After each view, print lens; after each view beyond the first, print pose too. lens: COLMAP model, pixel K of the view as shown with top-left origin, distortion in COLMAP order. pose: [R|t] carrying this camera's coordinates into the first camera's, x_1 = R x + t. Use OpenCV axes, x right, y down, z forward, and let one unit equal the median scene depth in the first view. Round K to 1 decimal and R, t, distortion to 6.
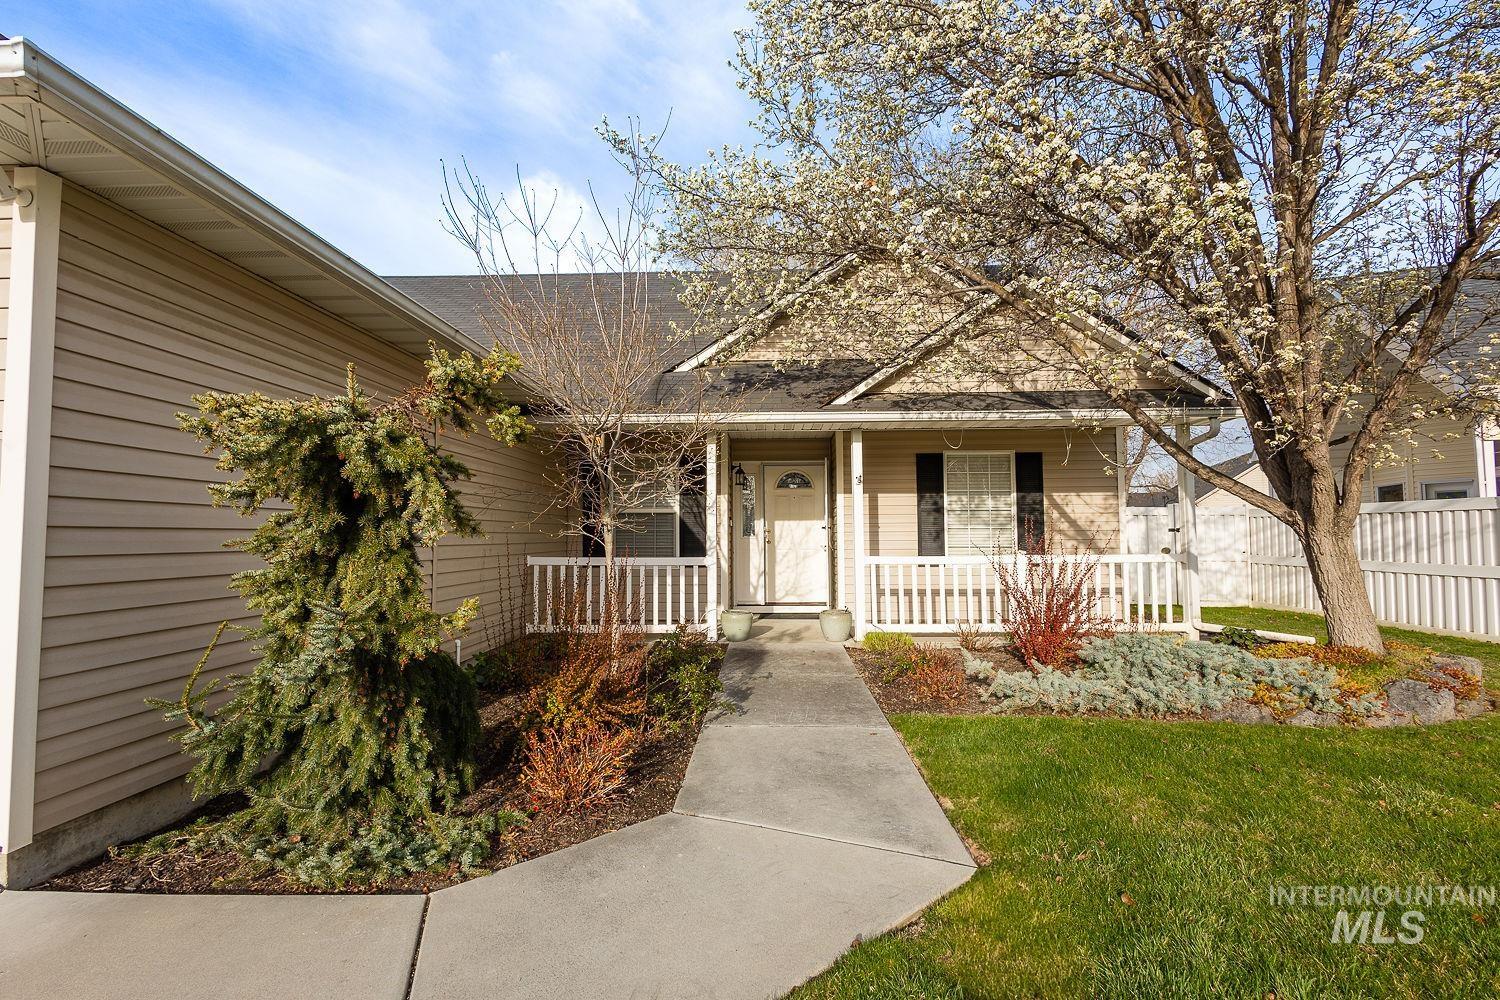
lens RADIAL K [[699.4, 0, 772.8], [0, 699.4, 508.6], [0, 0, 1]] dist [0.007587, -0.002279]
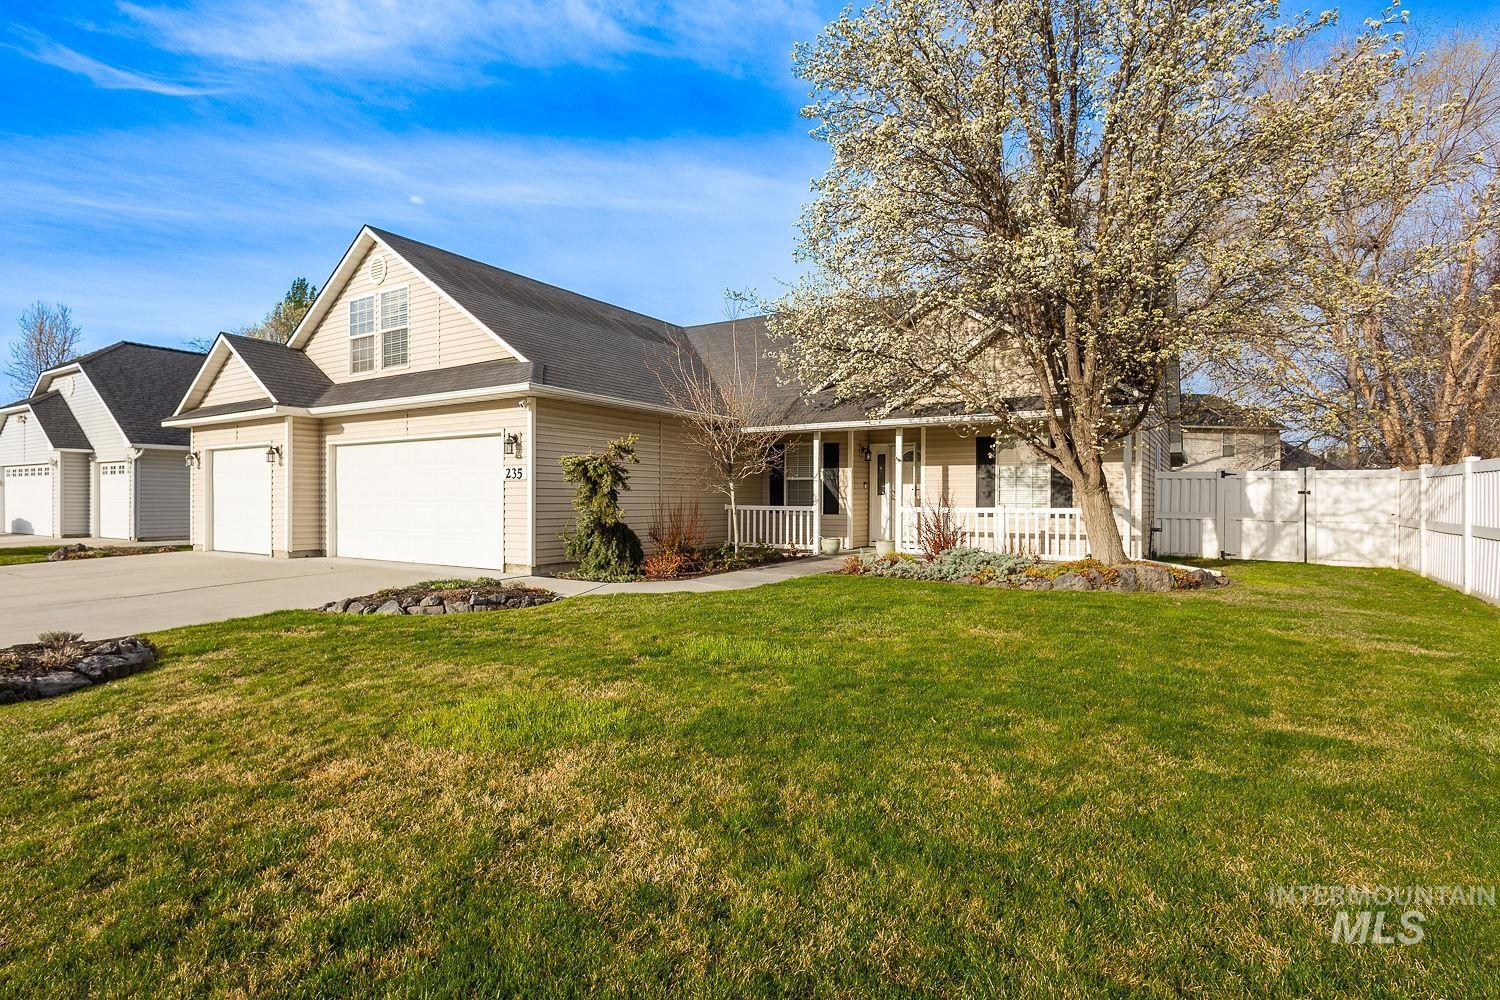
lens RADIAL K [[699.4, 0, 745.5], [0, 699.4, 497.7], [0, 0, 1]] dist [0.007587, -0.002279]
pose [[0.865095, 0.007830, -0.501547, 0.518517], [0.012502, 0.999231, 0.037165, -0.013768], [0.501452, -0.038422, 0.864332, -0.479382]]
